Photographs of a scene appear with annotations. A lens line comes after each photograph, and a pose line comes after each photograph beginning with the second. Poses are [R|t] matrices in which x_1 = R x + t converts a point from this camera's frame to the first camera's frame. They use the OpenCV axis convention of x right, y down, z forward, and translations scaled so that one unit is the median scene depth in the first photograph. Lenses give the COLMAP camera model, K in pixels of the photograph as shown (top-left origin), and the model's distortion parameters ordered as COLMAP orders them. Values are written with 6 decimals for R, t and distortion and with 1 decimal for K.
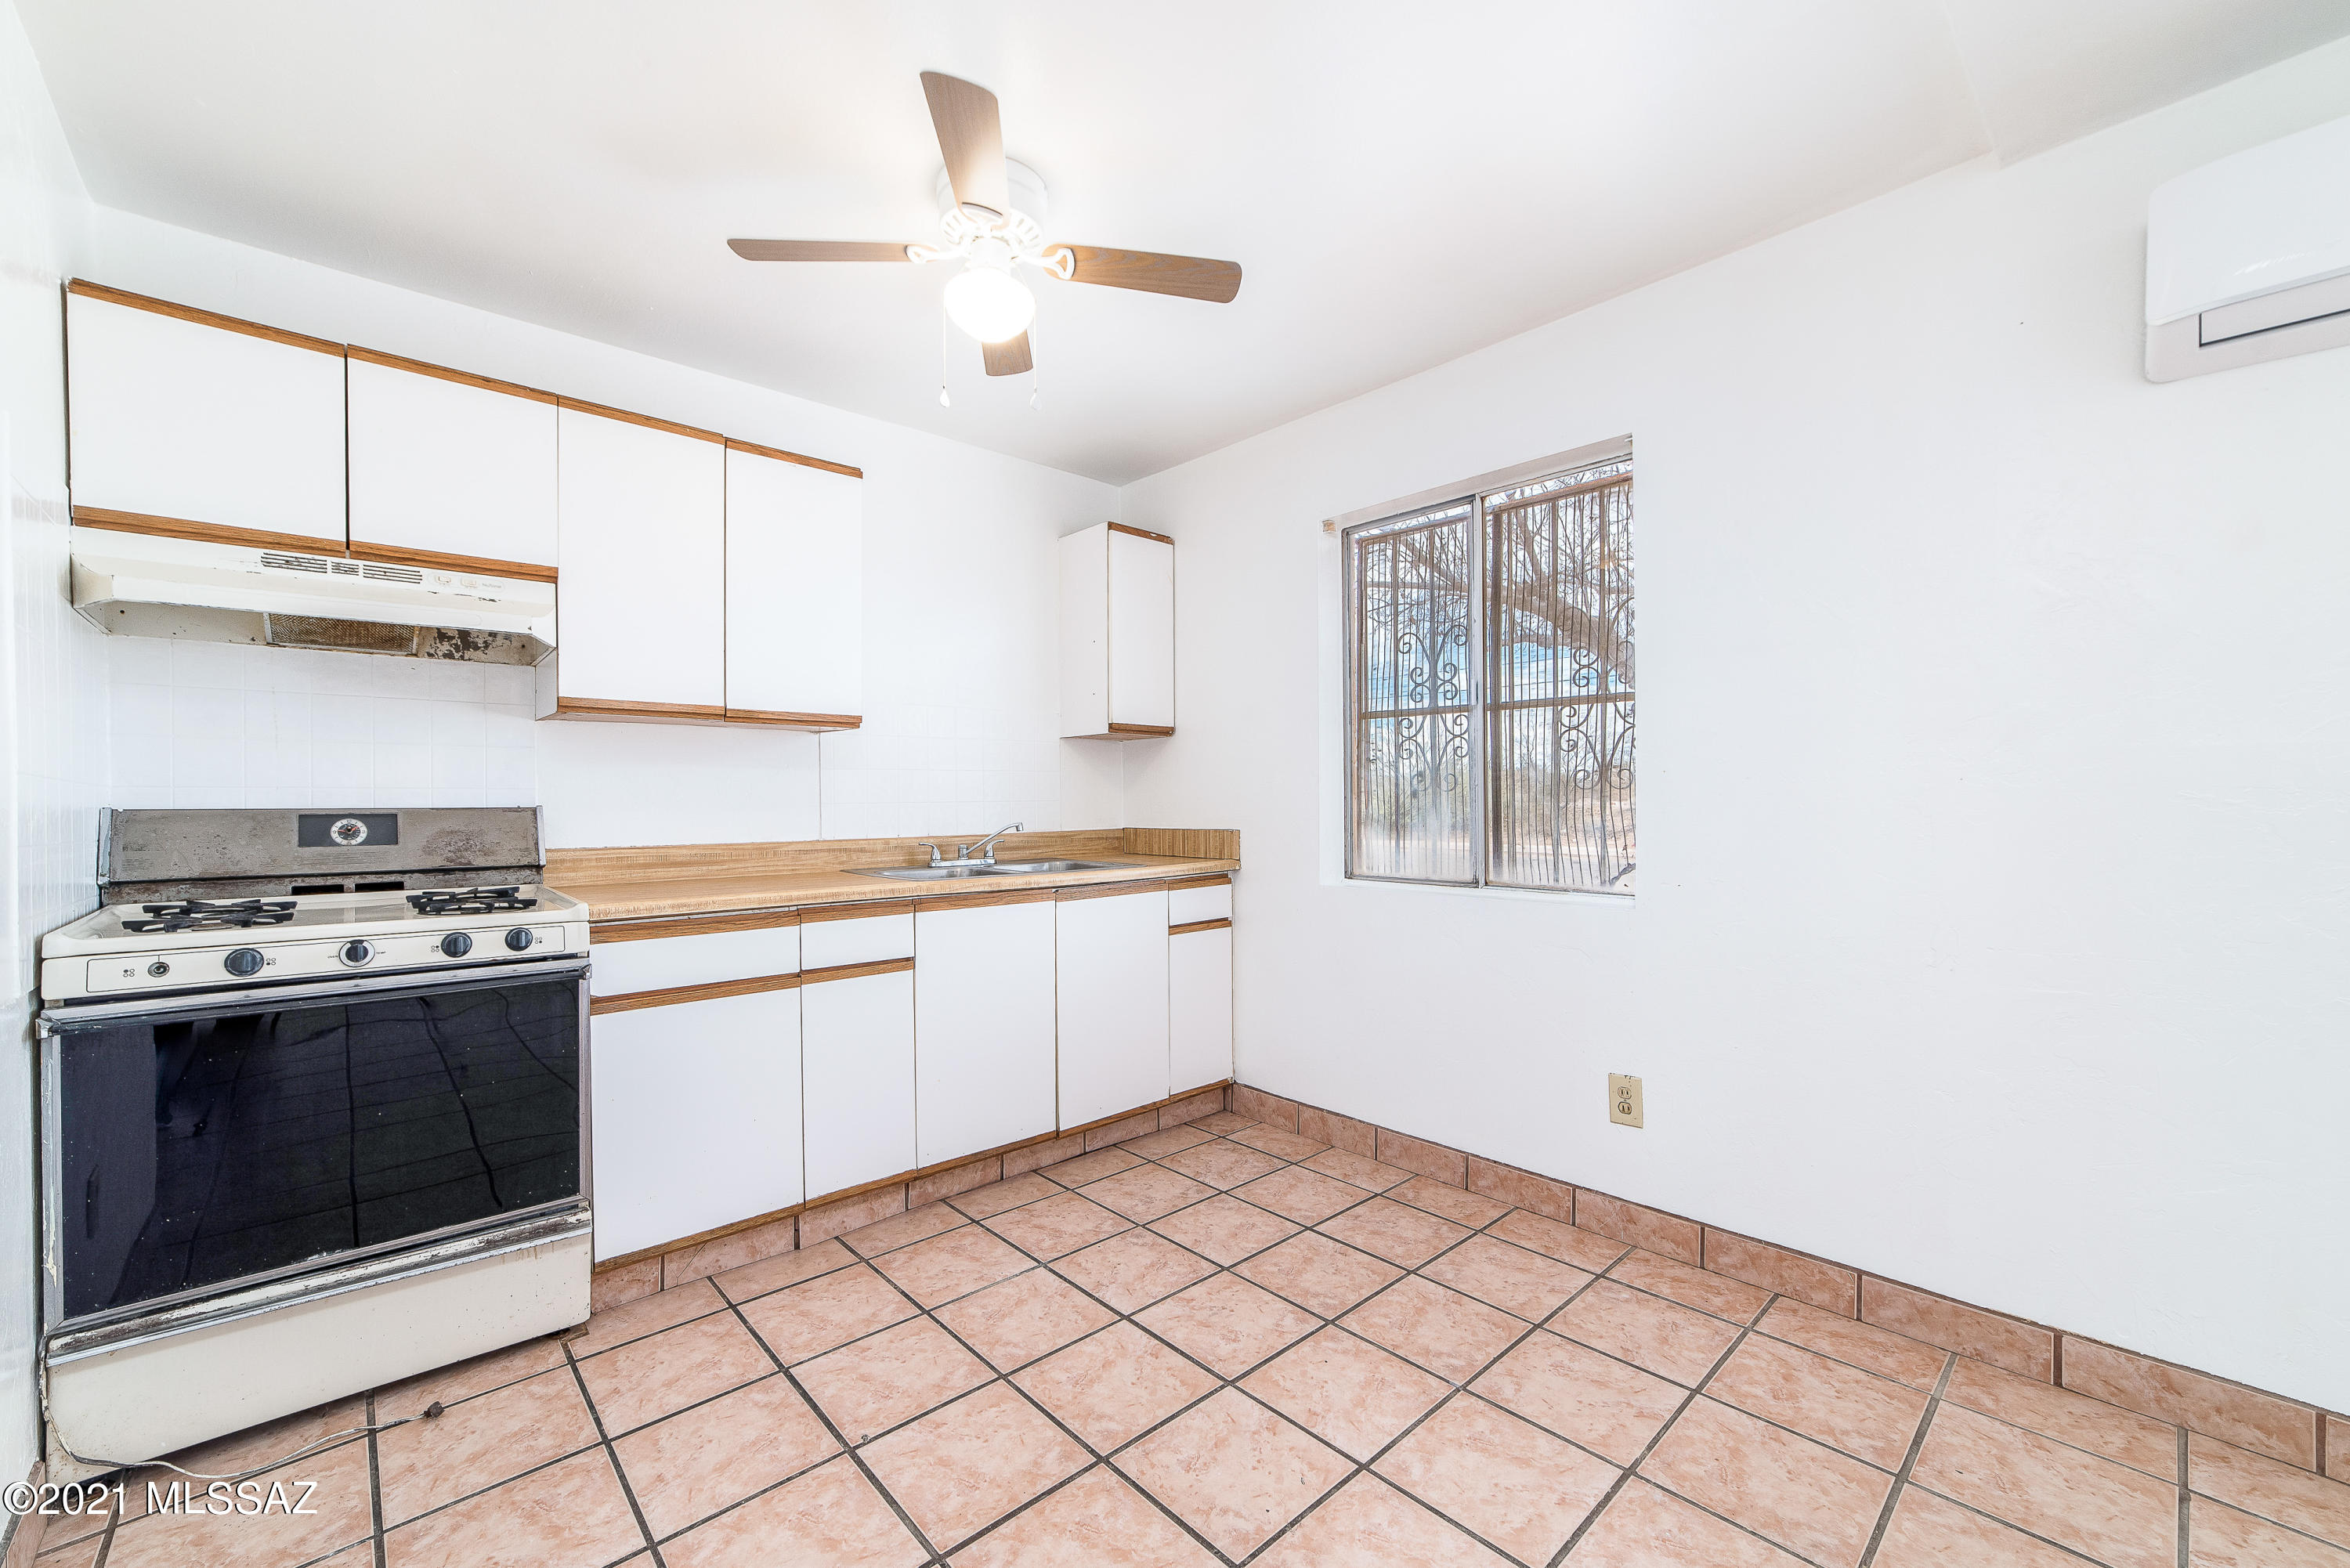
lens RADIAL K [[957.5, 0, 1147.7], [0, 957.5, 803.2], [0, 0, 1]] dist [-0.021508, 0.011760]
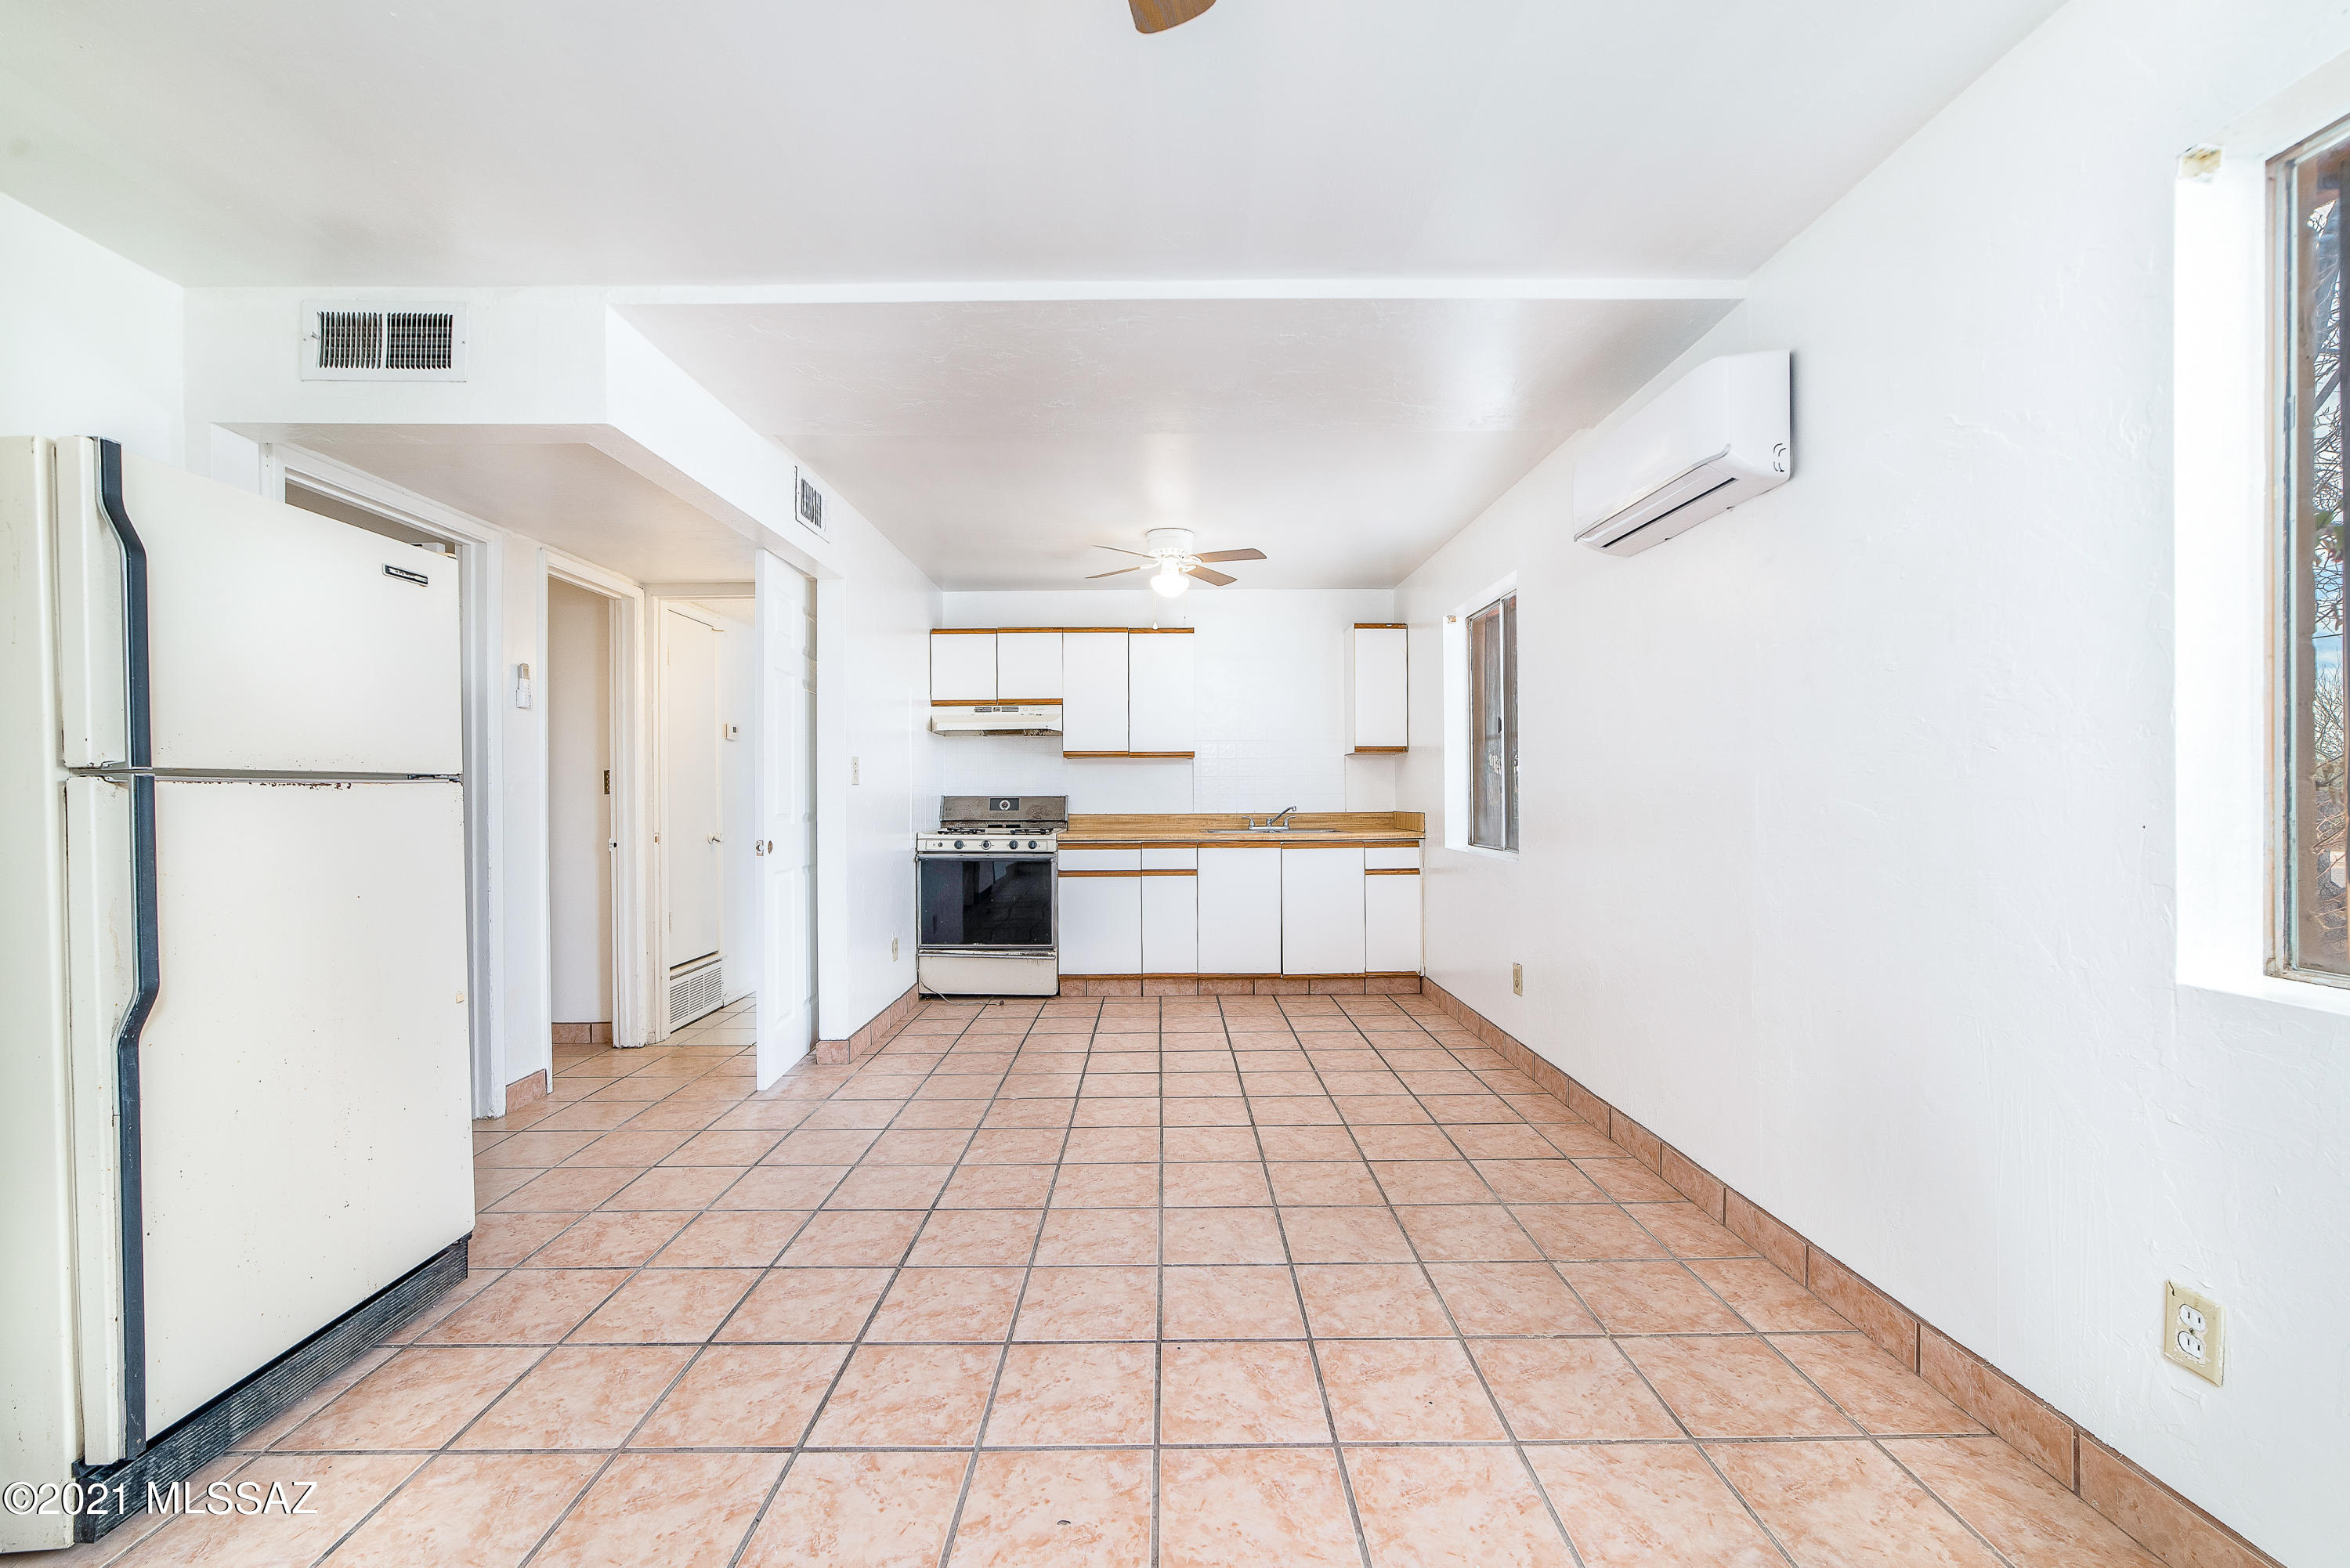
lens RADIAL K [[957.5, 0, 1147.7], [0, 957.5, 803.2], [0, 0, 1]] dist [-0.021508, 0.011760]
pose [[0.737235, 0.010590, -0.675554, 1.158257], [-0.002372, 0.999912, 0.013086, -0.009865], [0.675633, -0.008045, 0.737195, -0.643398]]
